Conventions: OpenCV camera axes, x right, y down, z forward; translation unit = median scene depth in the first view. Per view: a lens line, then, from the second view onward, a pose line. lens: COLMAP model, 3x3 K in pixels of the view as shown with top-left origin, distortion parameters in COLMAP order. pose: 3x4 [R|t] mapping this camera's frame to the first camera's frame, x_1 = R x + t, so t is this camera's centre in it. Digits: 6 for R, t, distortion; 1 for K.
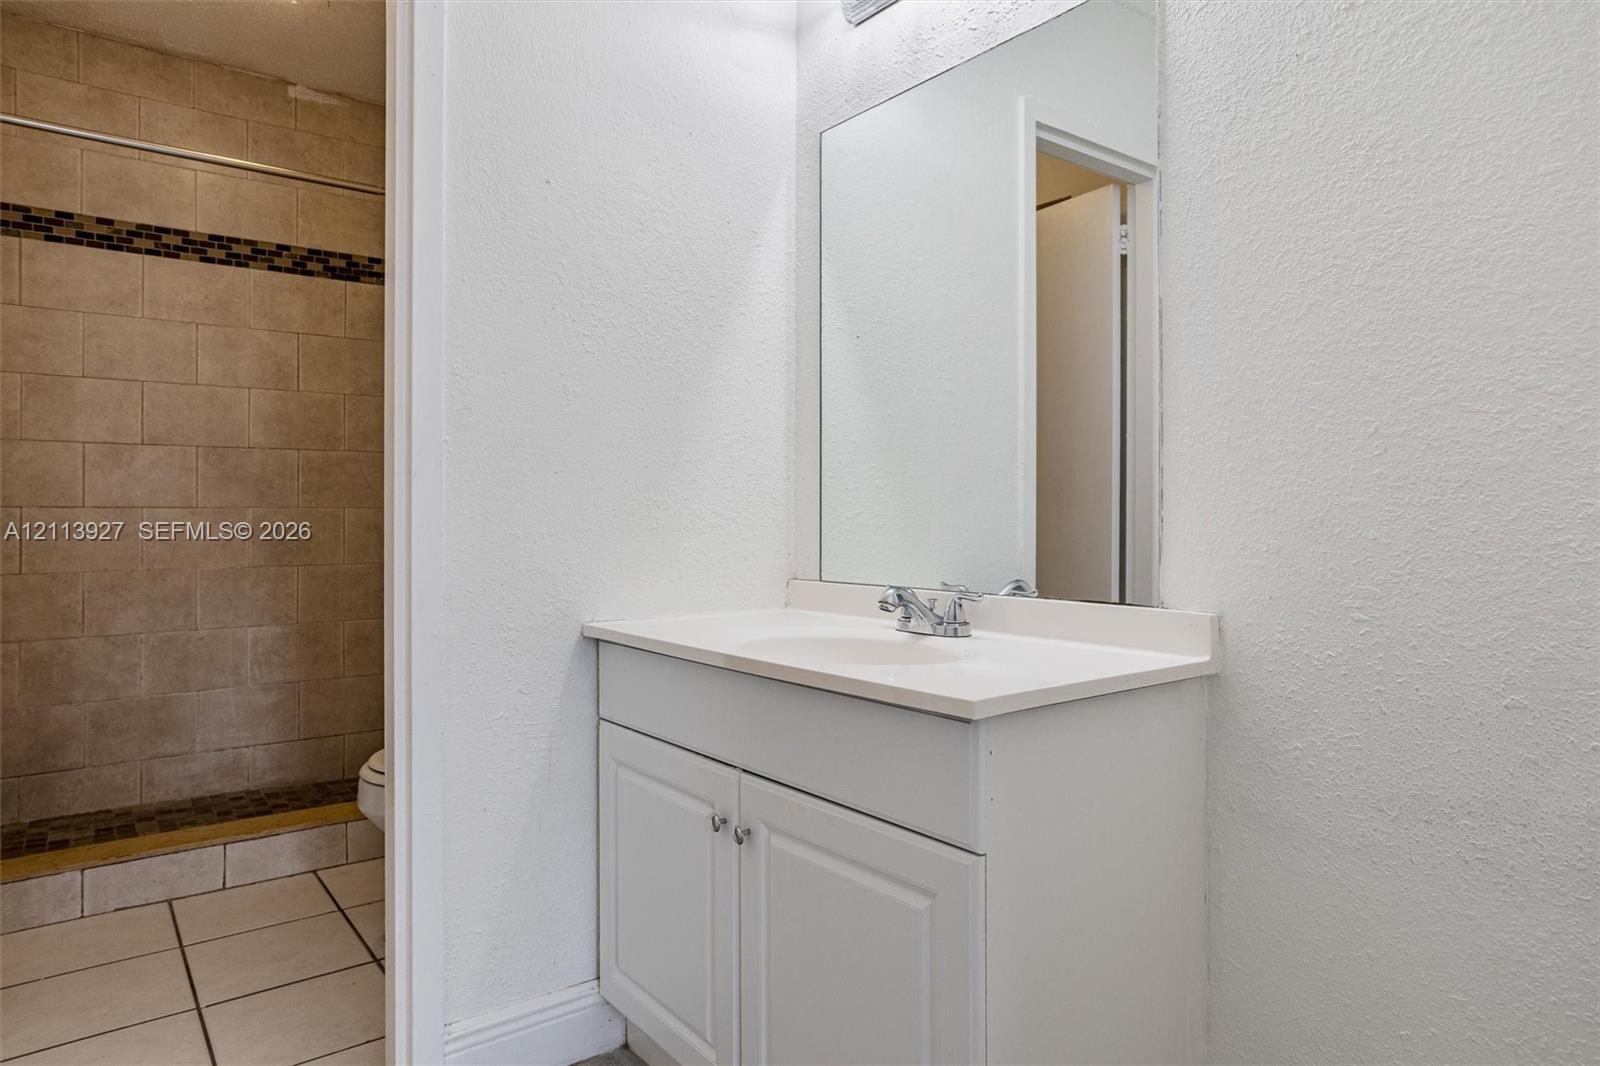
lens RADIAL K [[998.1, 0, 774.1], [0, 998.1, 508.4], [0, 0, 1]] dist [-0.035037, 0.046273]
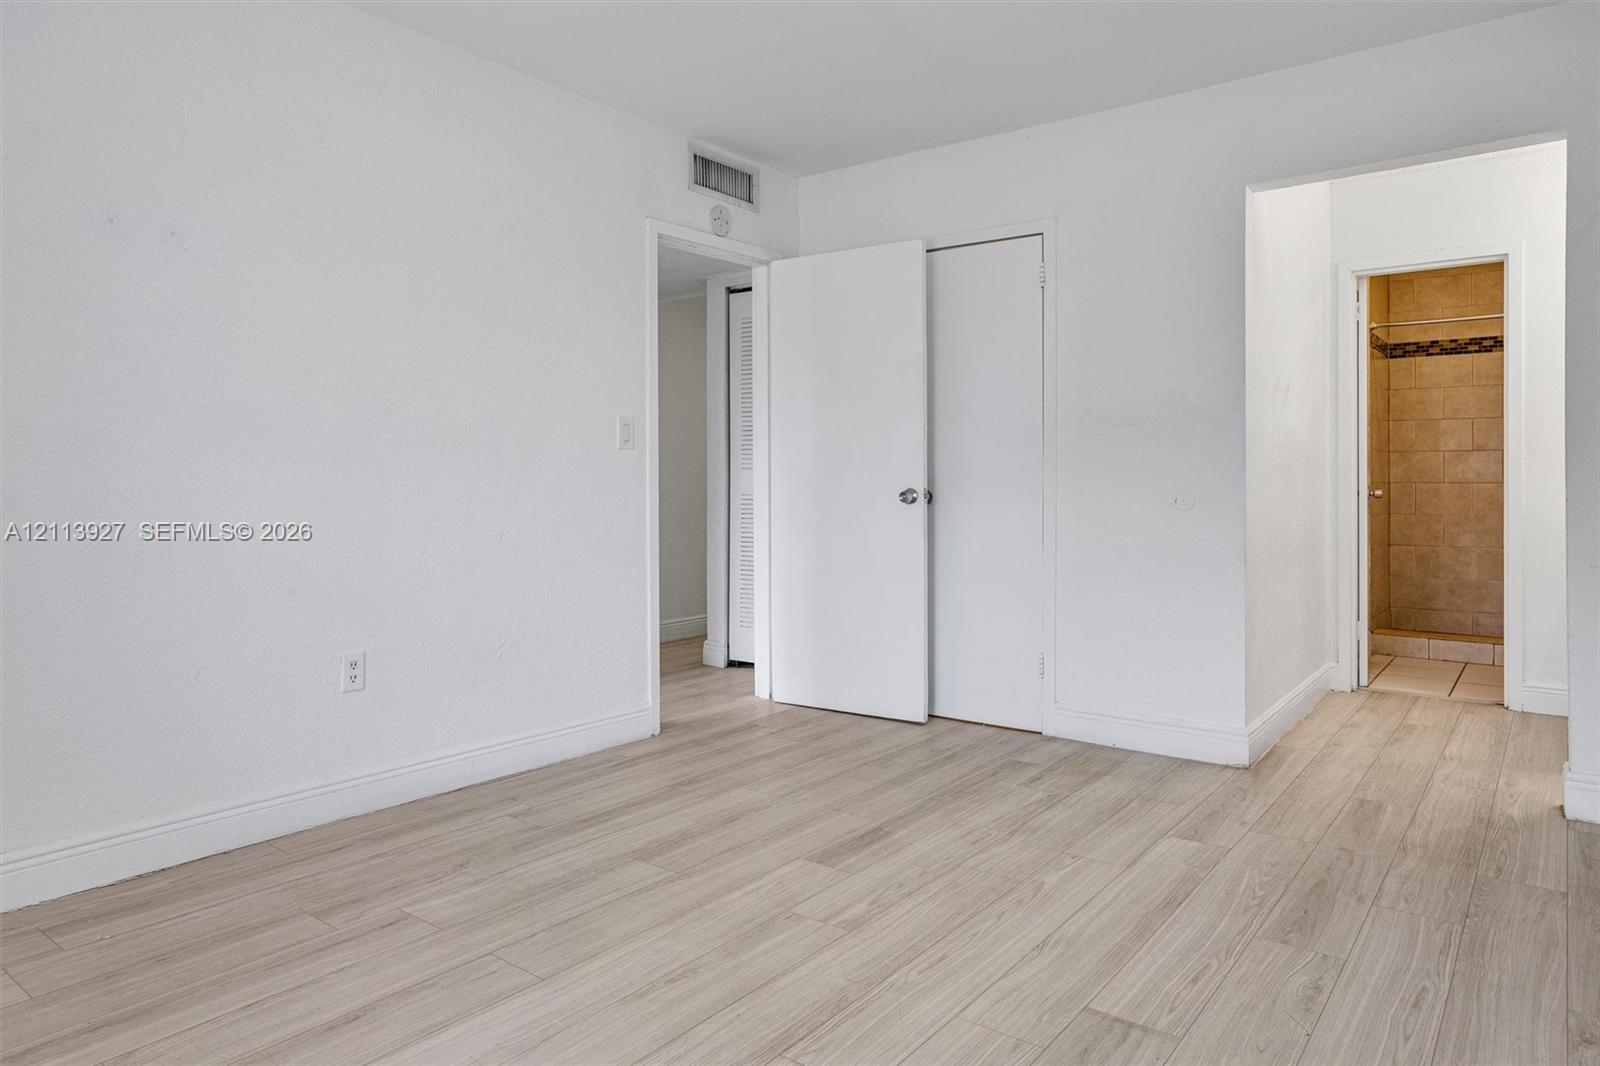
lens RADIAL K [[1001.2, 0, 806.5], [0, 1001.2, 482.8], [0, 0, 1]] dist [-0.031472, 0.040590]
pose [[0.292339, -0.001761, -0.956313, 0.850561], [0.000871, 0.999998, -0.001575, 0.000832], [0.956314, -0.000372, 0.292340, -0.824959]]
